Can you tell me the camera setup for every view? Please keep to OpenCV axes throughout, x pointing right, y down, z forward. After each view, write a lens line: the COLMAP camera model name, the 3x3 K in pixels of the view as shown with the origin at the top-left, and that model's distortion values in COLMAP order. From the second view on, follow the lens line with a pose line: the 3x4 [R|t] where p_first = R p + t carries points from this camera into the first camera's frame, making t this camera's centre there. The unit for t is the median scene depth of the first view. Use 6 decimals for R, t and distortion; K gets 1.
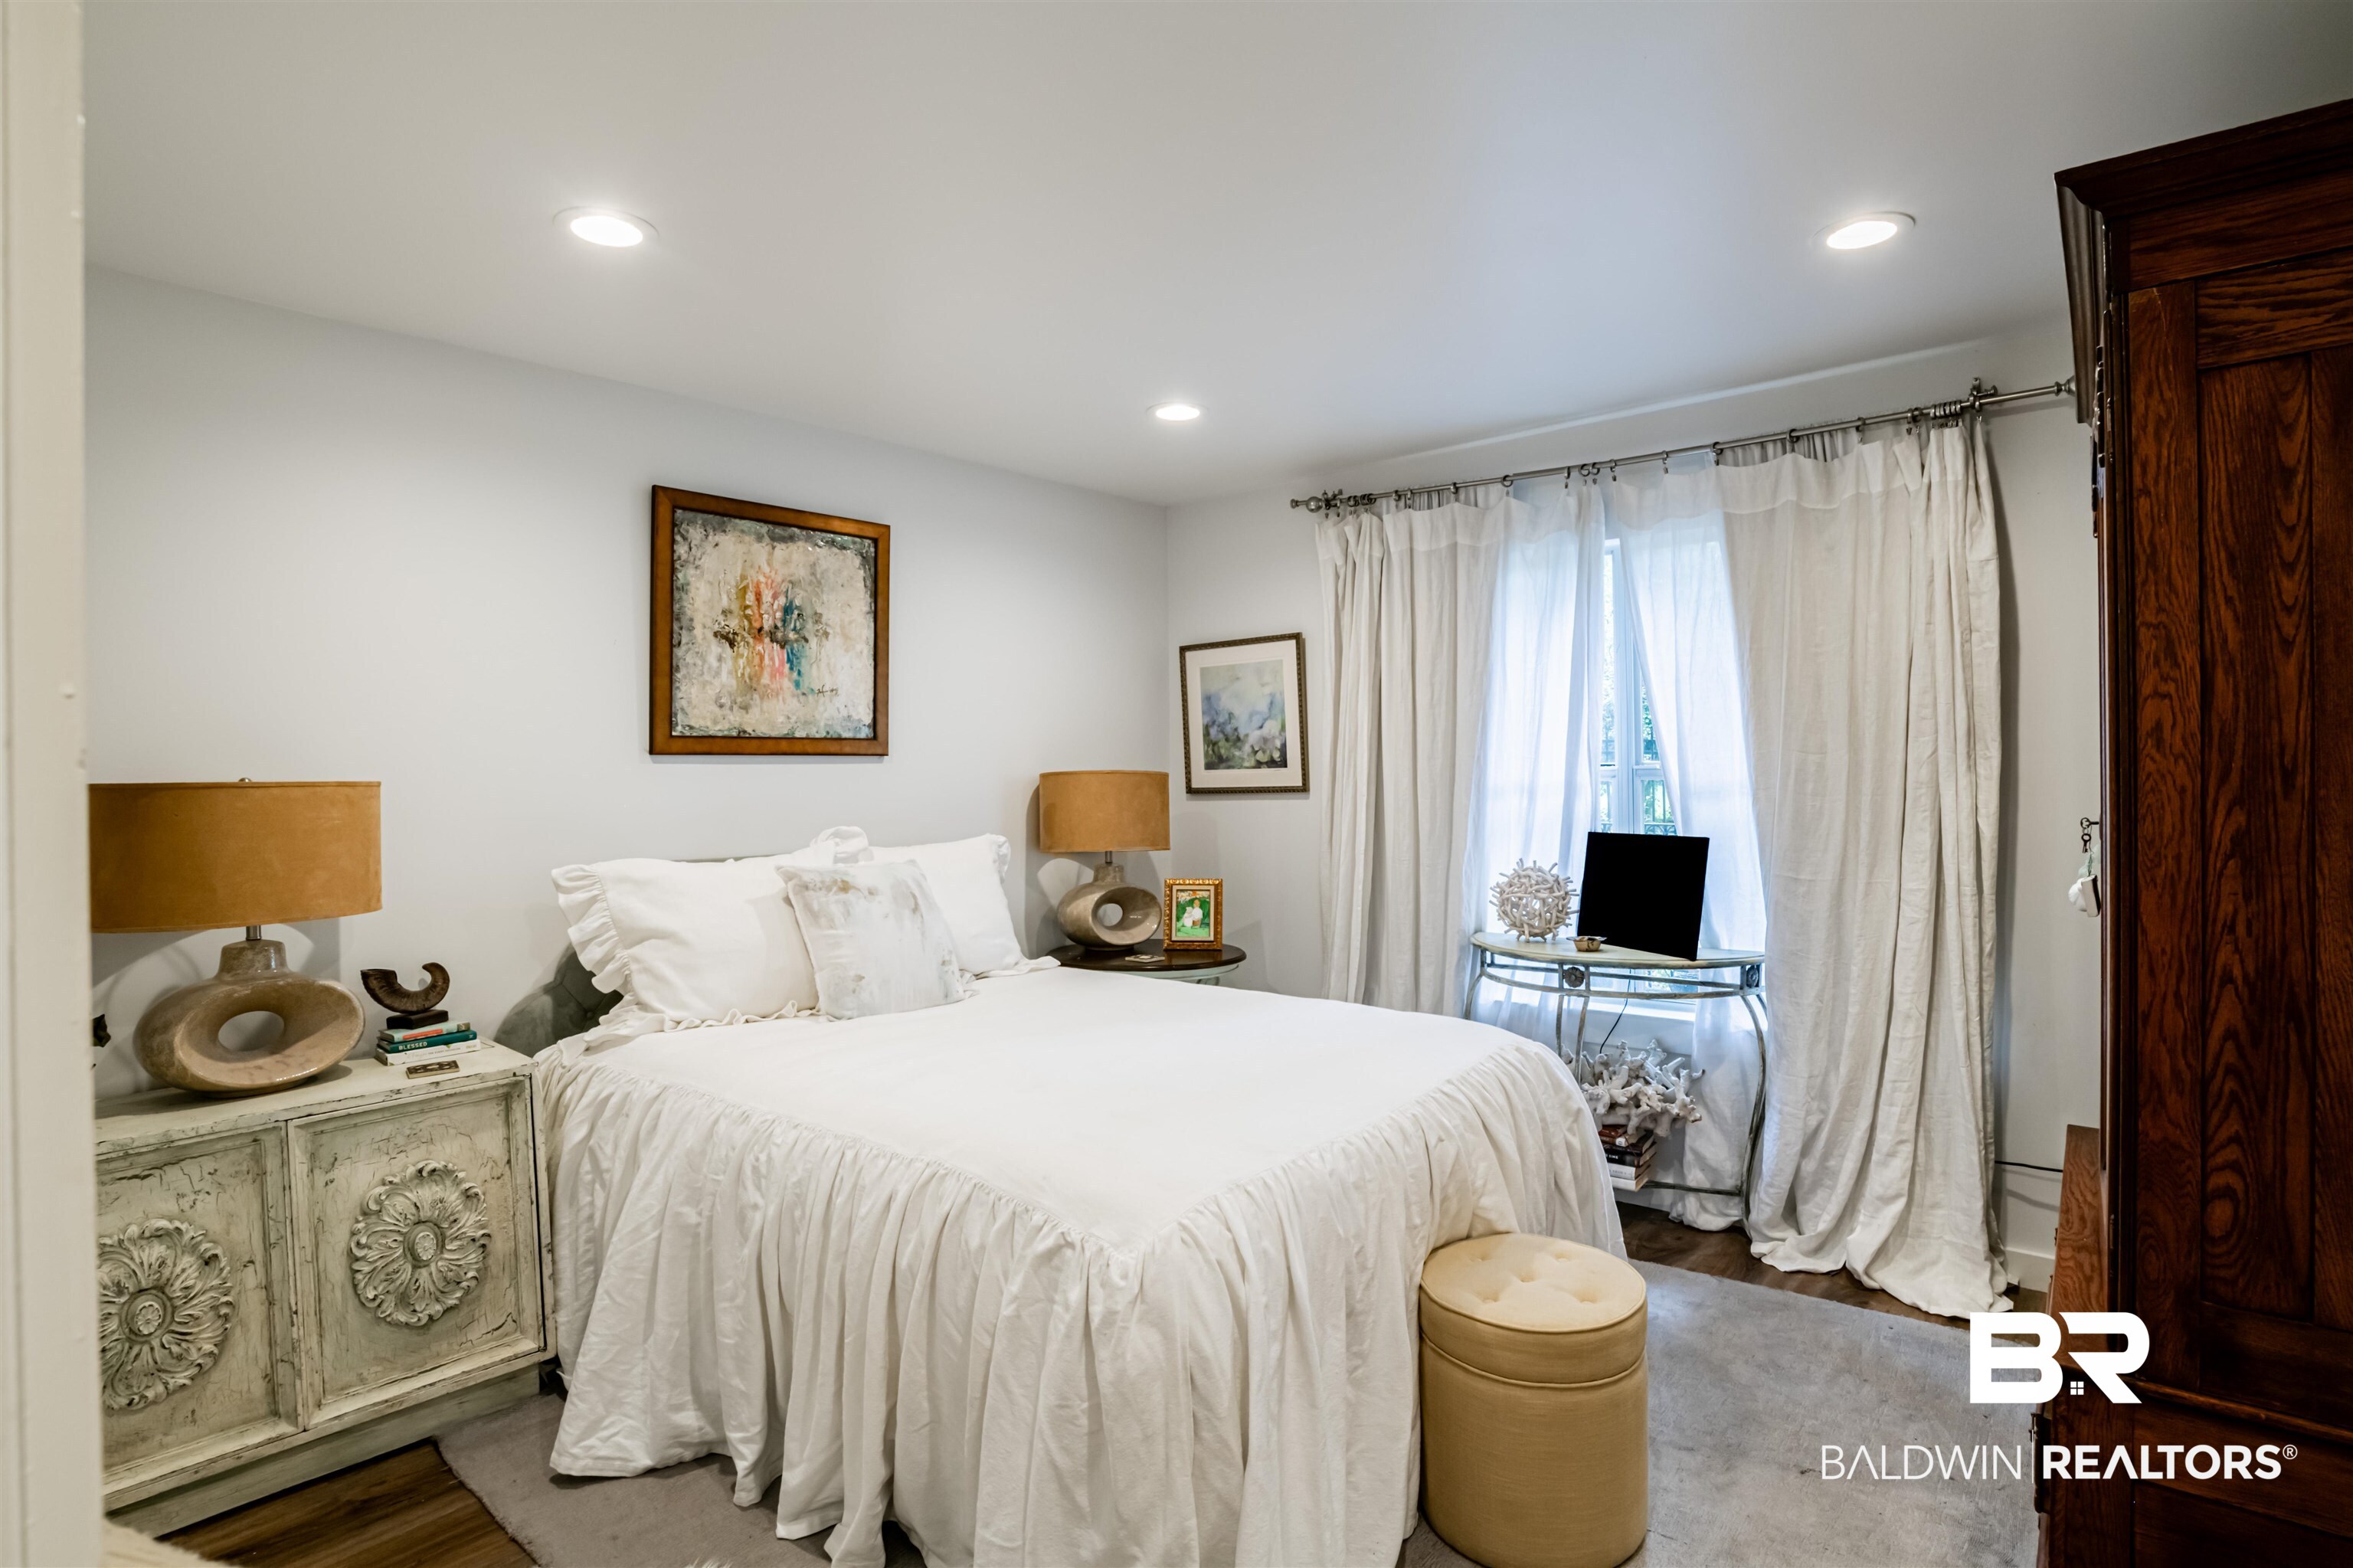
lens RADIAL K [[1196.7, 0, 1186.4], [0, 1196.7, 782.0], [0, 0, 1]] dist [-0.043338, 0.018764]
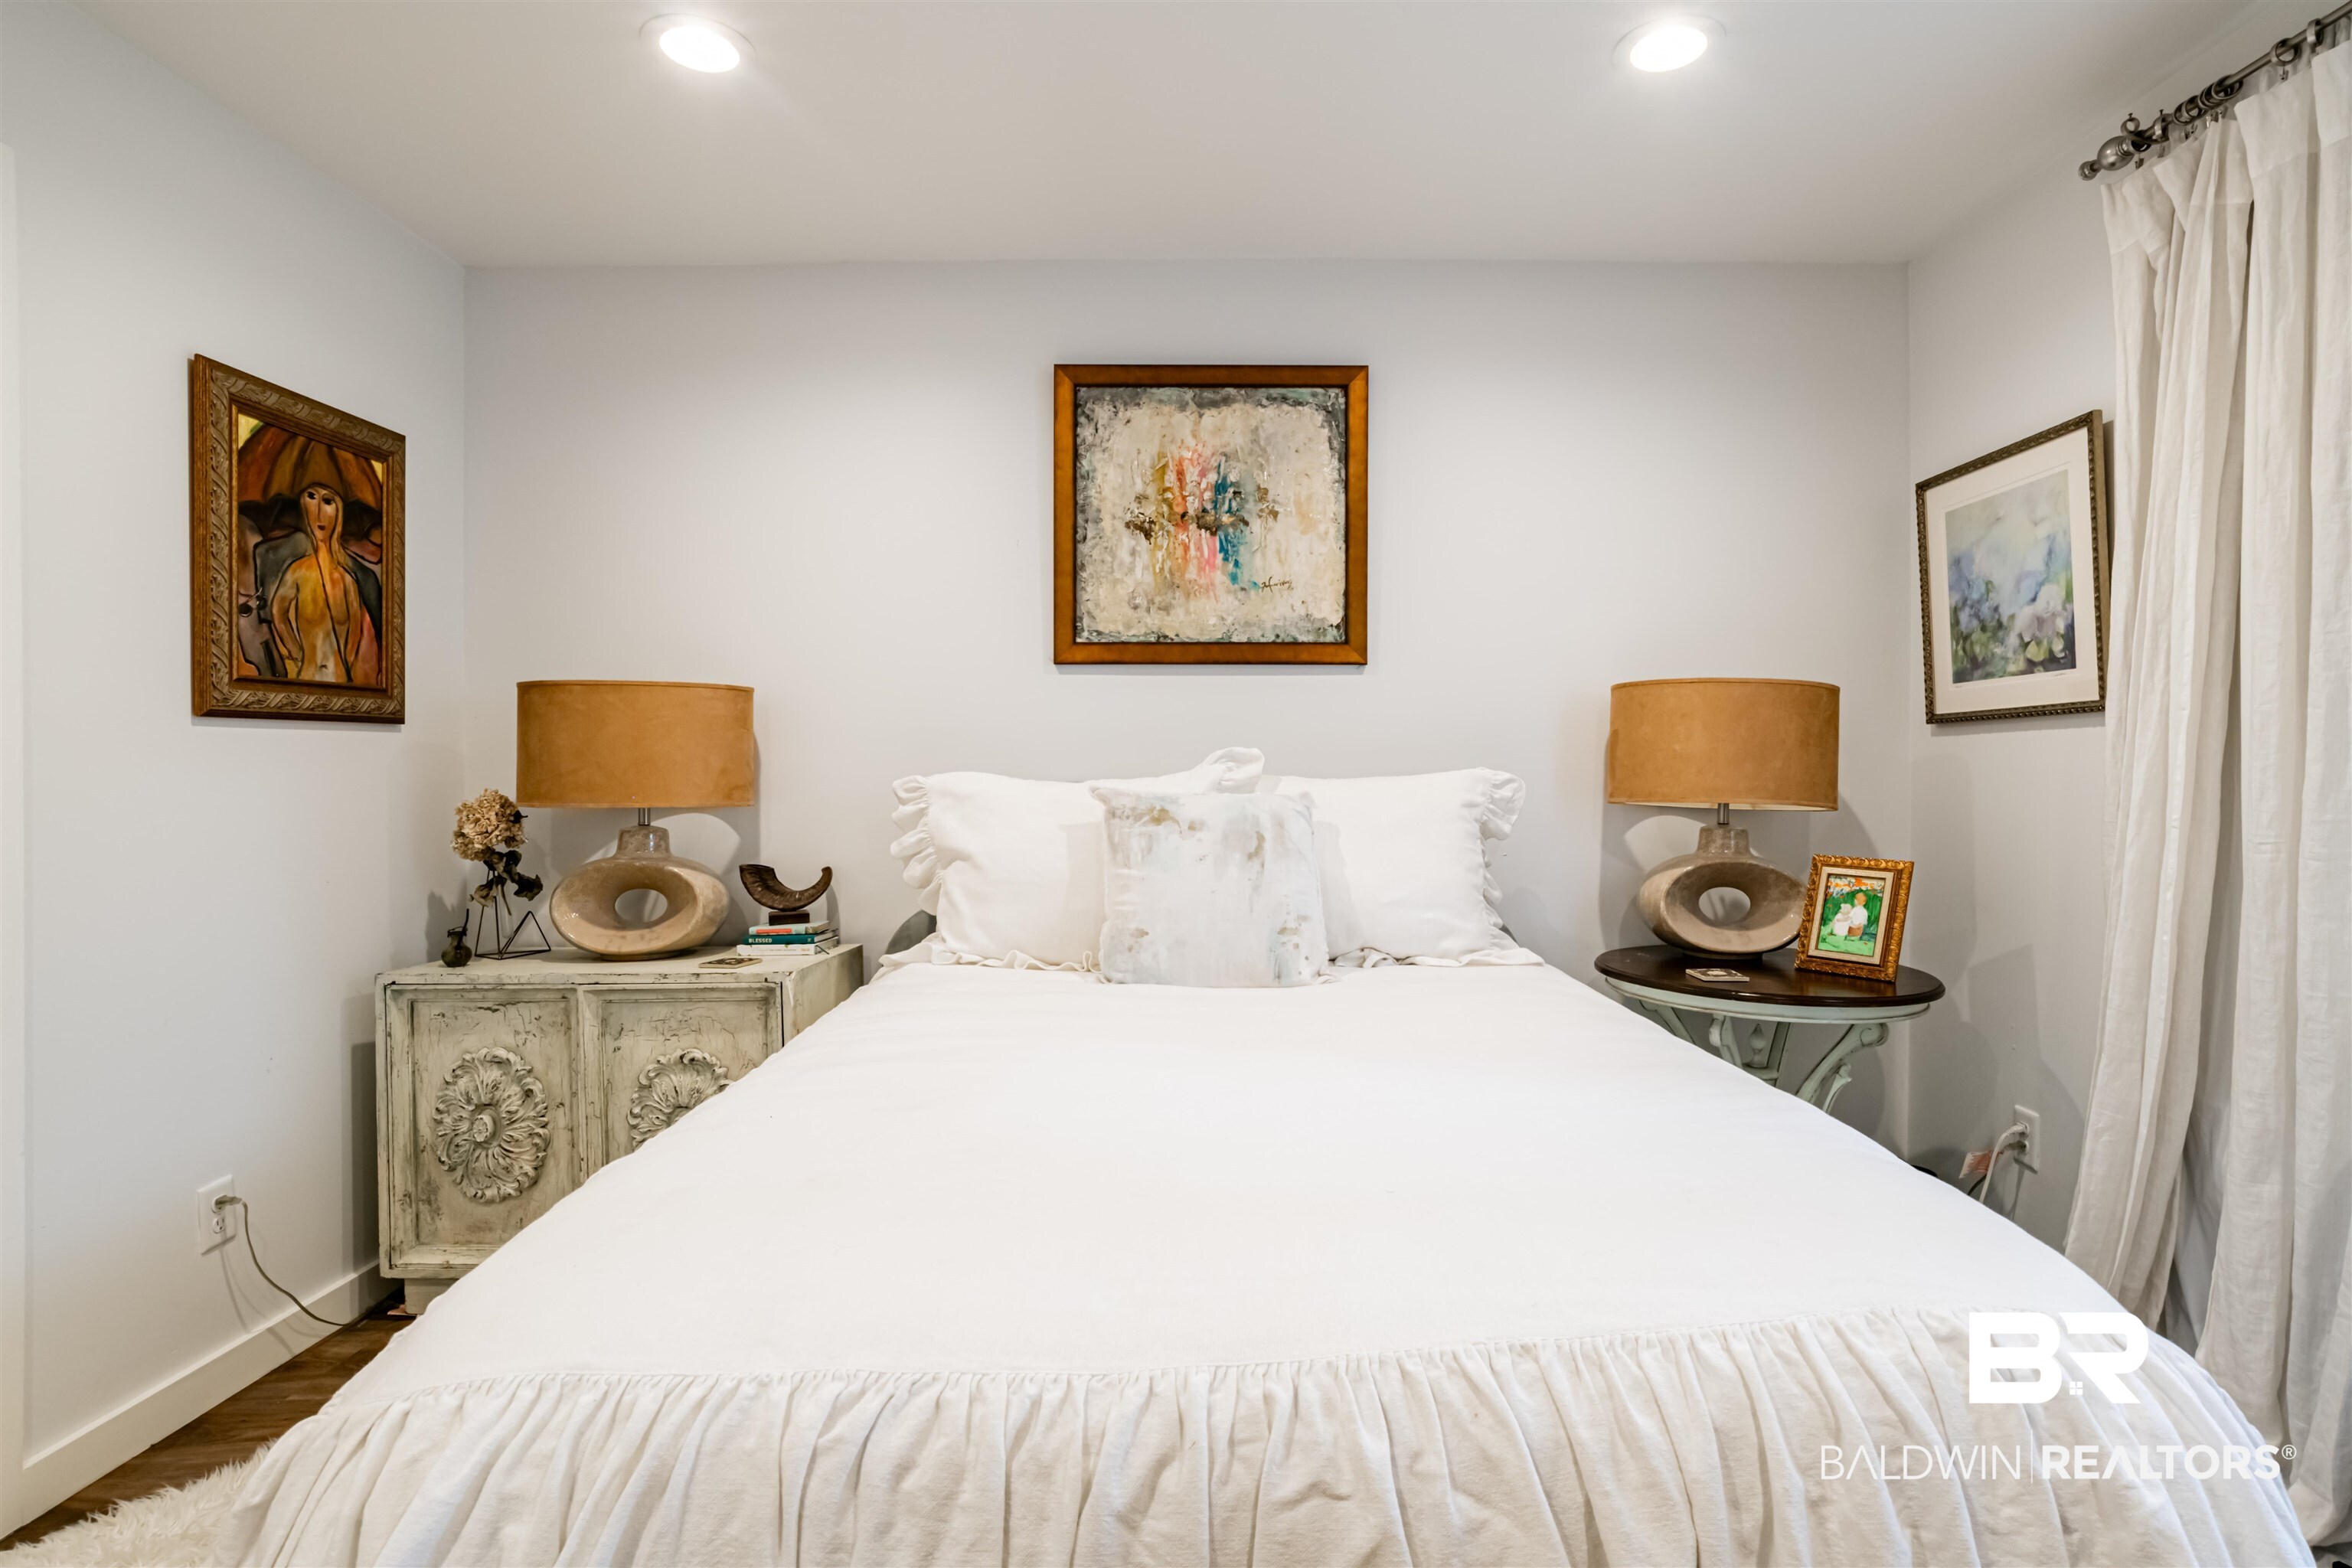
lens RADIAL K [[1196.2, 0, 1179.9], [0, 1196.2, 773.8], [0, 0, 1]] dist [-0.043338, 0.018764]
pose [[0.660230, 0.019407, -0.750813, 0.286880], [-0.012471, 0.999812, 0.014876, 0.044035], [0.750960, -0.000458, 0.660347, 0.452732]]
